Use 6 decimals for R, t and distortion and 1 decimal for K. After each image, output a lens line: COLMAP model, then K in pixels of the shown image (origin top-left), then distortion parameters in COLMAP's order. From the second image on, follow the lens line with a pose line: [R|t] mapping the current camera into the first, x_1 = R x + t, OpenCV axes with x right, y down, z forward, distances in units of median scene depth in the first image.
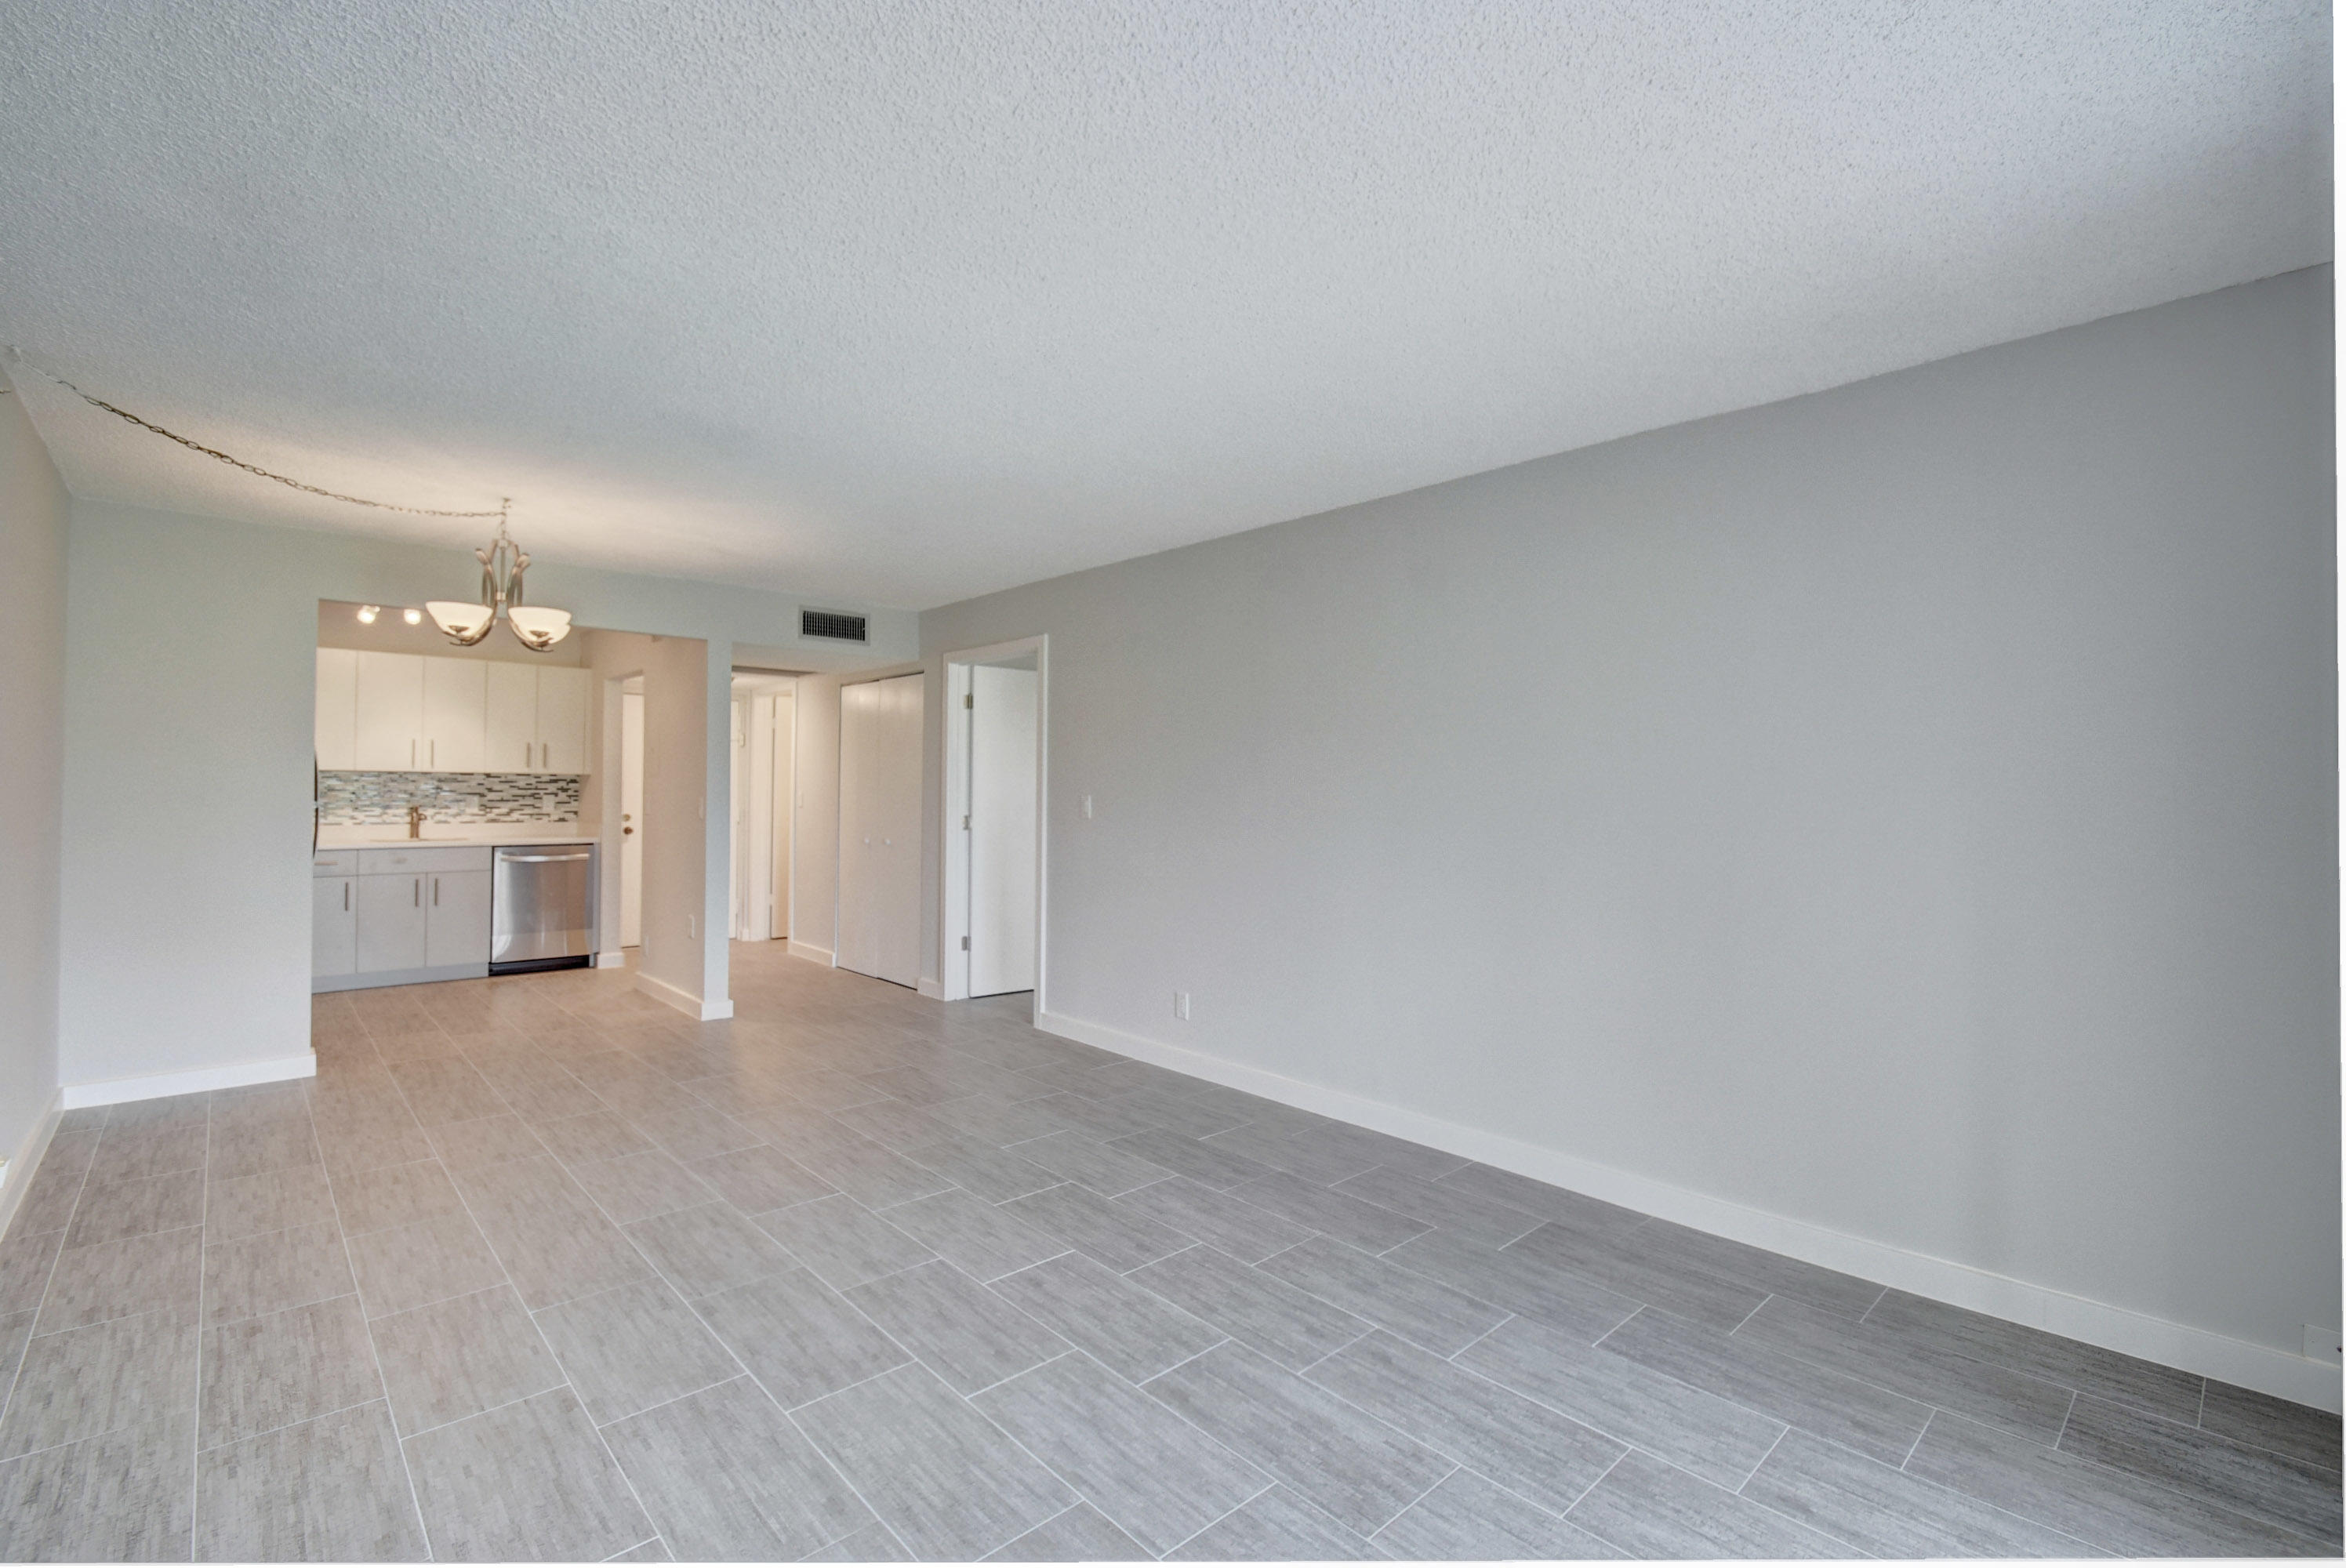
lens RADIAL K [[1026.1, 0, 1169.2], [0, 1026.1, 769.5], [0, 0, 1]] dist [-0.001681, -0.010126]
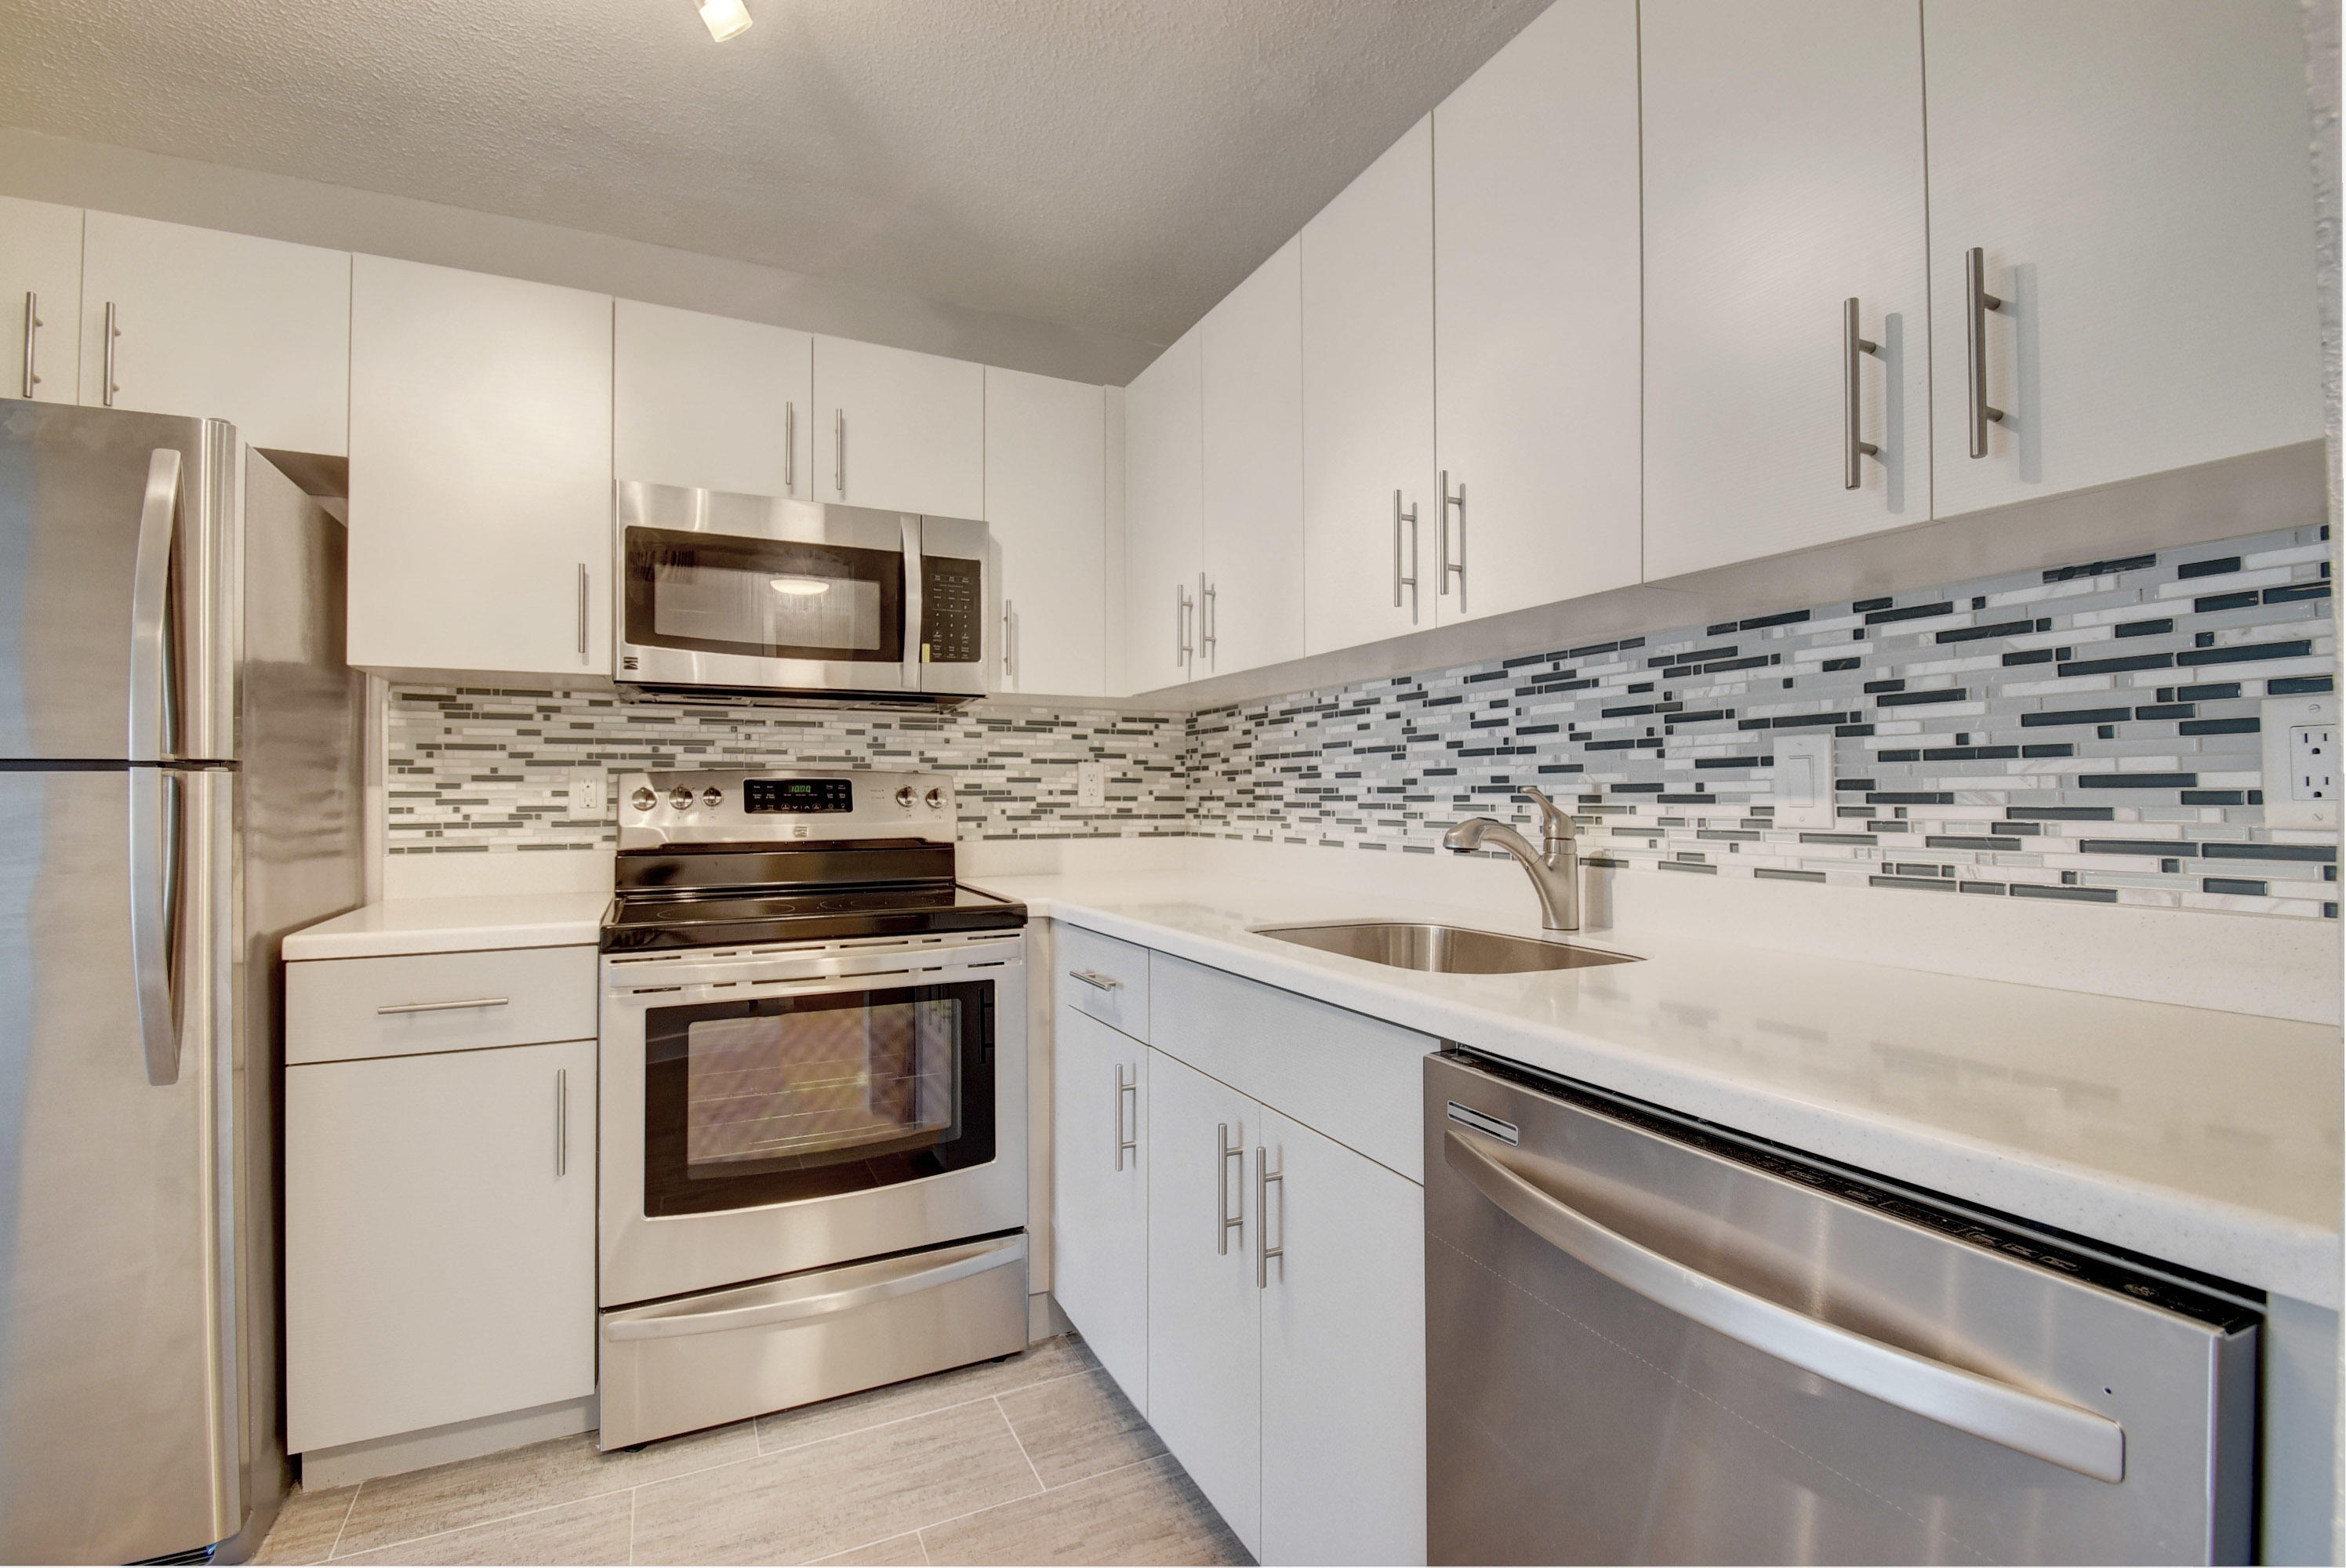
lens RADIAL K [[1026.1, 0, 1173.4], [0, 1026.1, 780.6], [0, 0, 1]] dist [-0.001681, -0.010126]
pose [[-0.301616, -0.021915, -0.953178, -0.548290], [0.022277, 0.999301, -0.030024, 0.043398], [0.953169, -0.030290, -0.300917, 1.101220]]
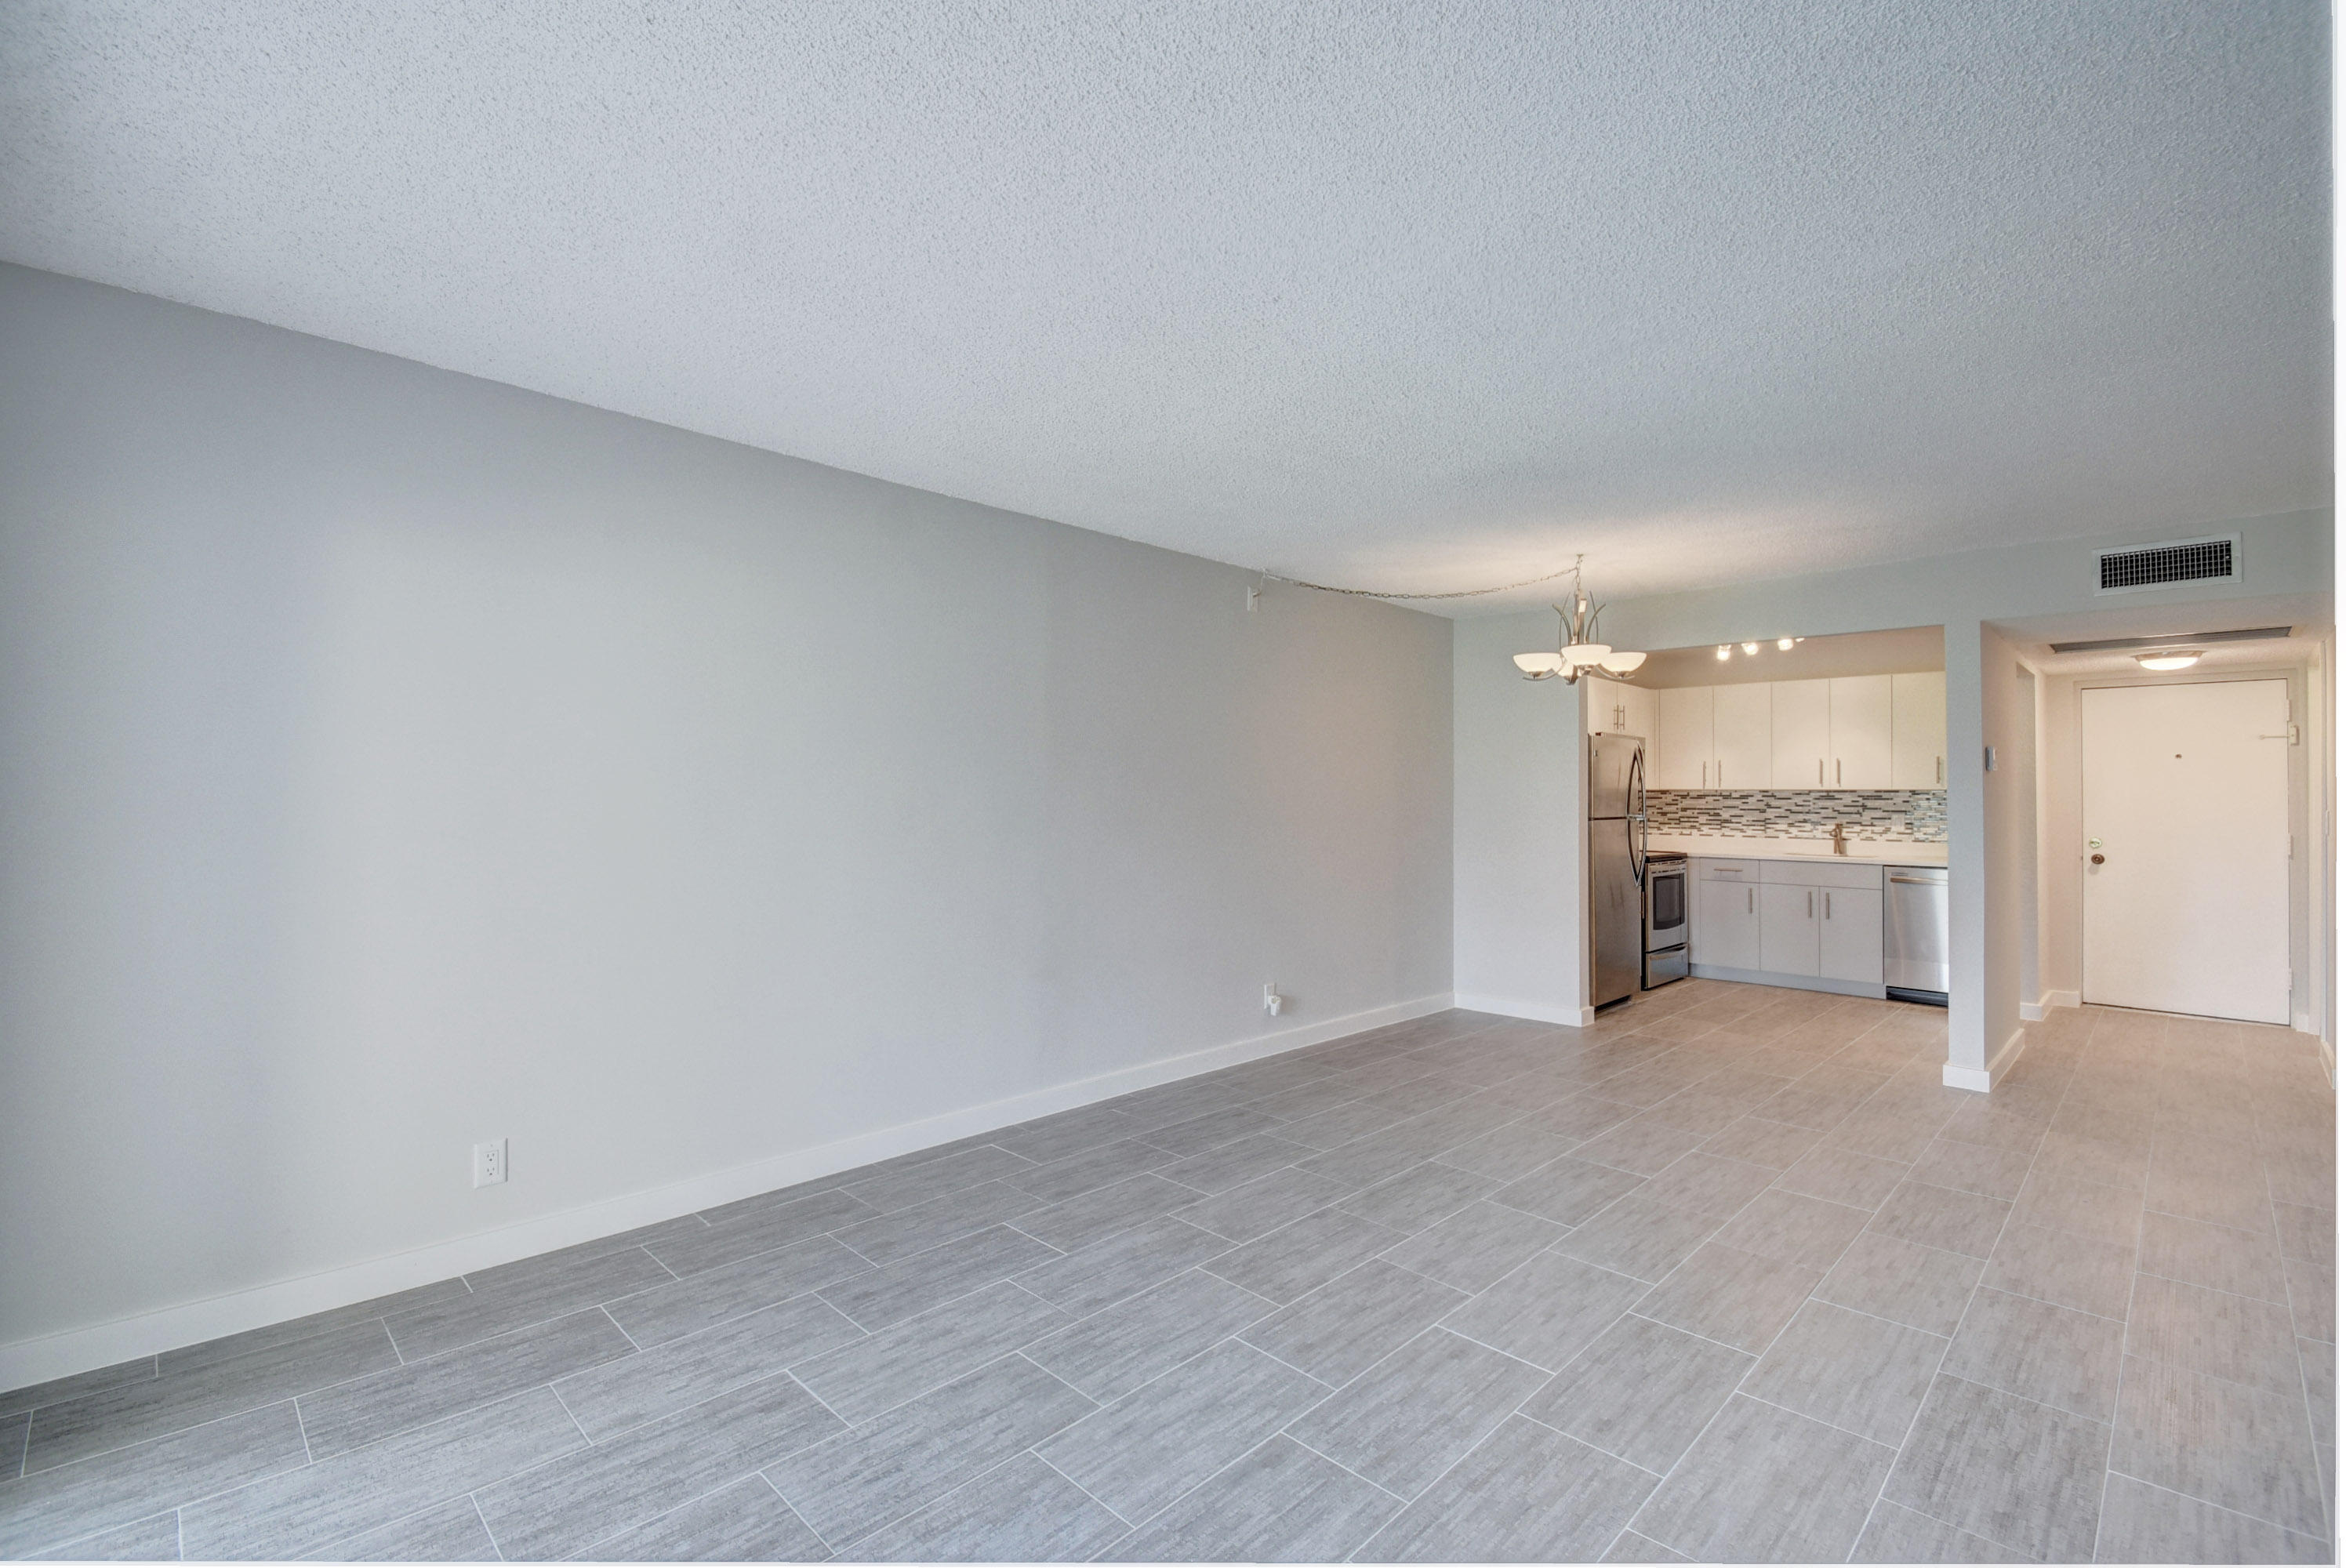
lens RADIAL K [[1026.1, 0, 1141.1], [0, 1026.1, 779.2], [0, 0, 1]] dist [-0.001681, -0.010126]
pose [[0.017698, -0.026717, -0.999486, 0.325346], [0.014627, 0.999543, -0.026460, 0.009525], [0.999736, -0.014151, 0.018080, 0.305089]]
